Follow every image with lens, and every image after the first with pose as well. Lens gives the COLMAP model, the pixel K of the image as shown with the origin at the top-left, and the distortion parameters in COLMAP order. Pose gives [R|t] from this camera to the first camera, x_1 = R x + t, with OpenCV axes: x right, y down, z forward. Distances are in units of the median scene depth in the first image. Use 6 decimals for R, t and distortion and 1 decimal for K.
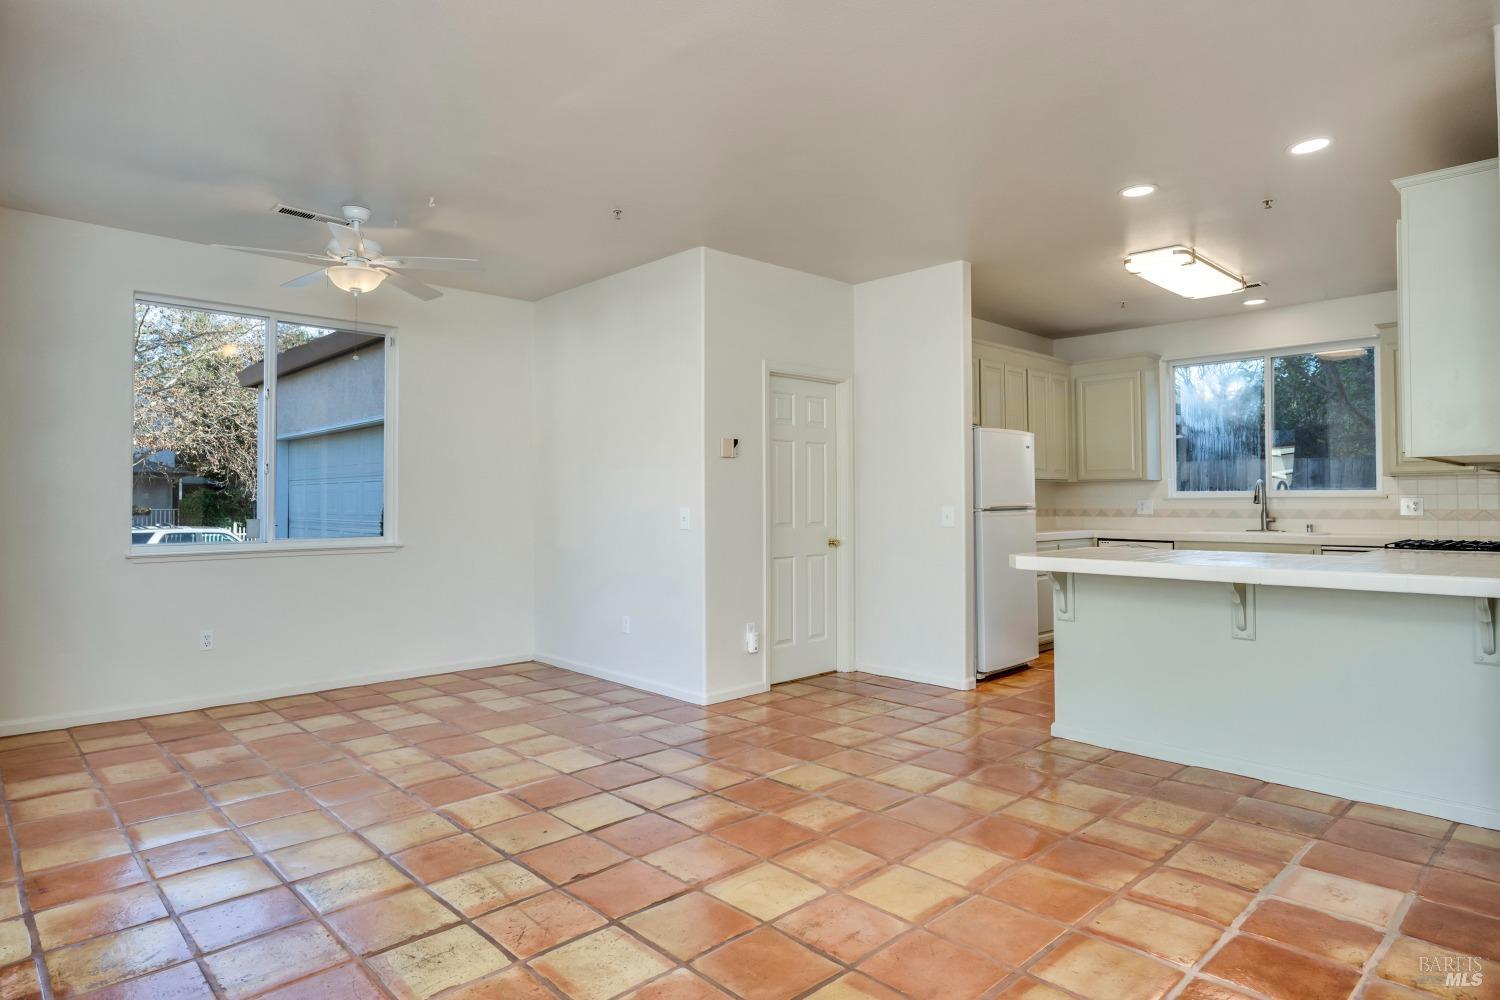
lens RADIAL K [[836.2, 0, 736.8], [0, 836.2, 477.3], [0, 0, 1]] dist [-0.004610, 0.002403]
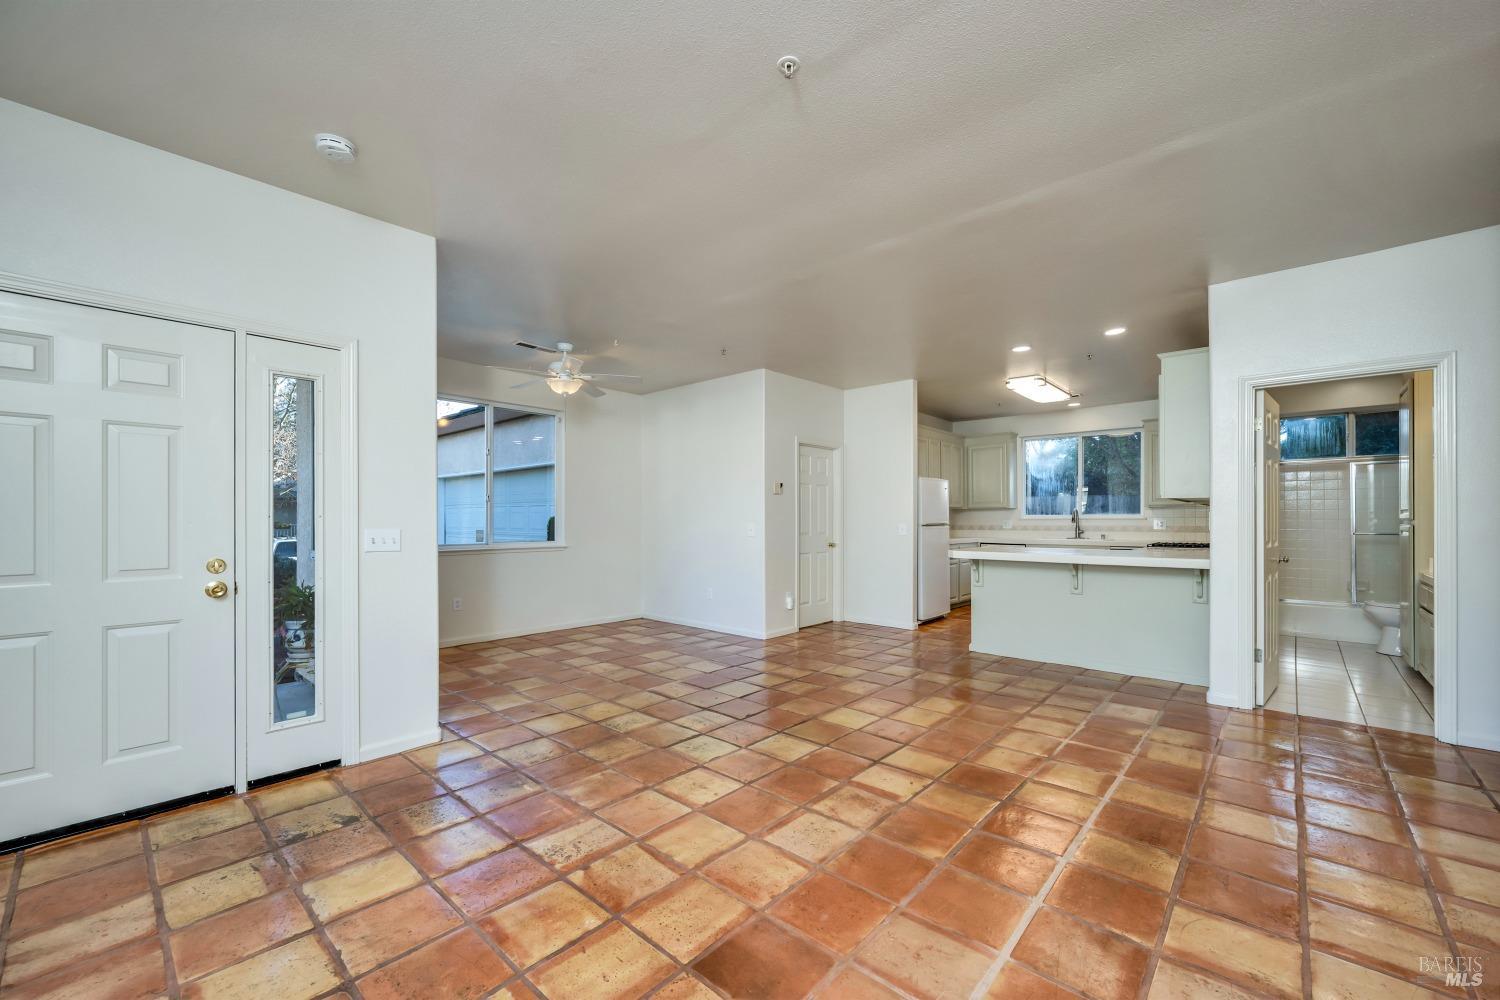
lens RADIAL K [[571.9, 0, 755.1], [0, 571.9, 513.9], [0, 0, 1]] dist [-0.001199, 0.000168]
pose [[0.997508, 0.003986, 0.070437, -0.136963], [-0.005191, 0.999843, 0.016930, -0.002713], [-0.070358, -0.017254, 0.997373, -0.152255]]
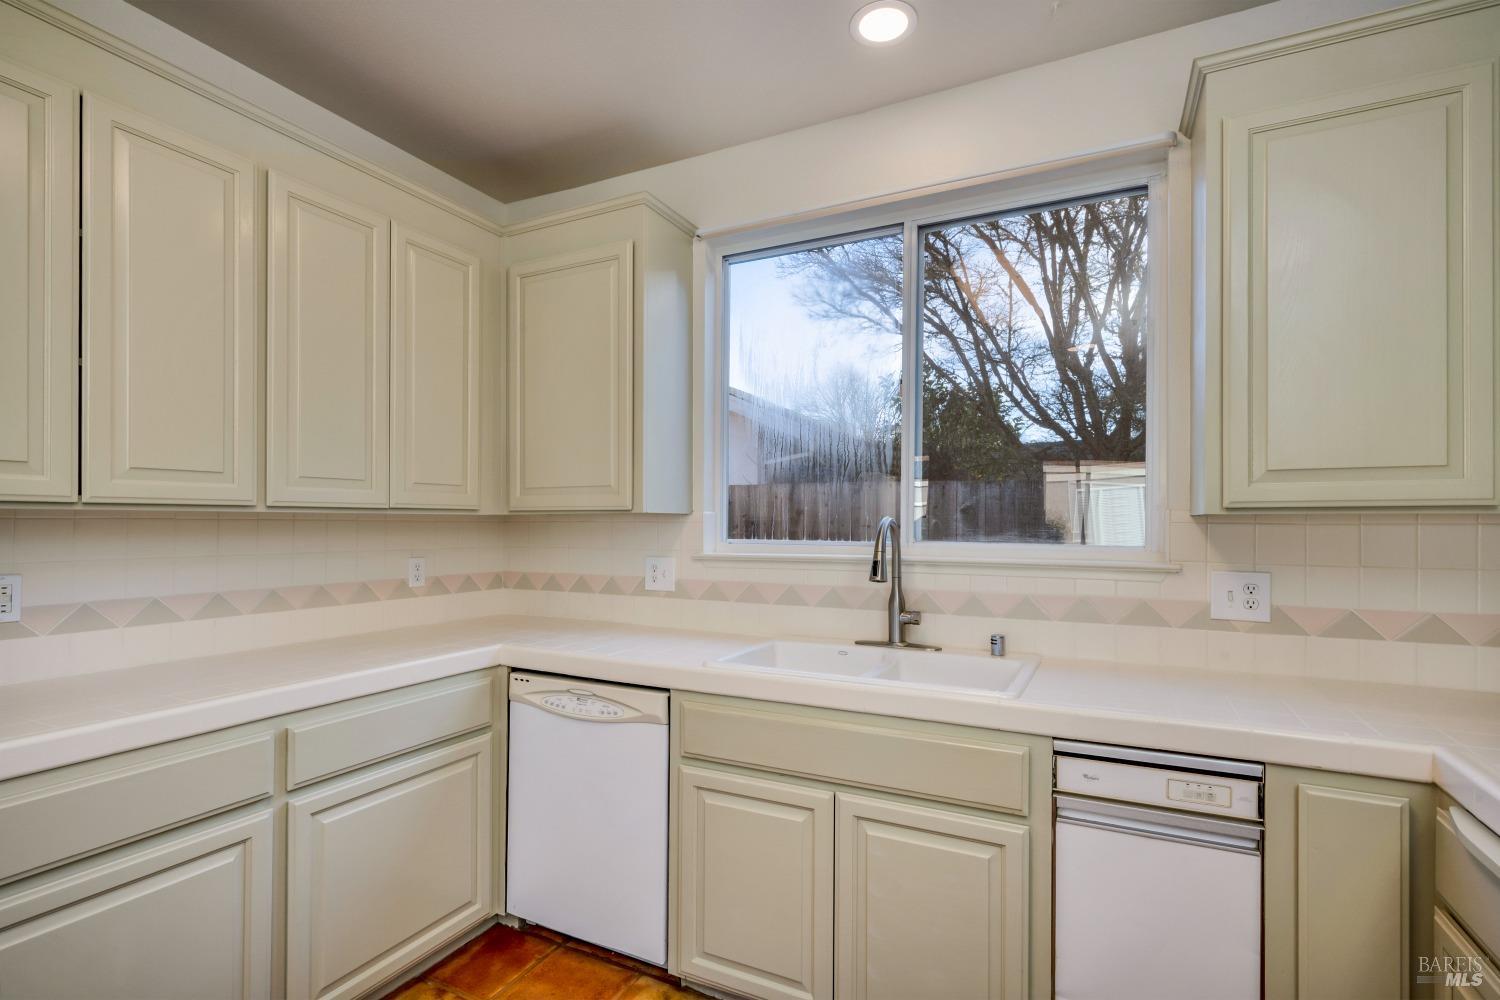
lens RADIAL K [[704.3, 0, 748.6], [0, 704.3, 518.8], [0, 0, 1]] dist [-0.001864, -0.000168]
pose [[0.939320, 0.007804, 0.342953, 0.572261], [-0.015571, 0.999681, 0.019898, -0.002178], [-0.342688, -0.024031, 0.939142, 0.901221]]
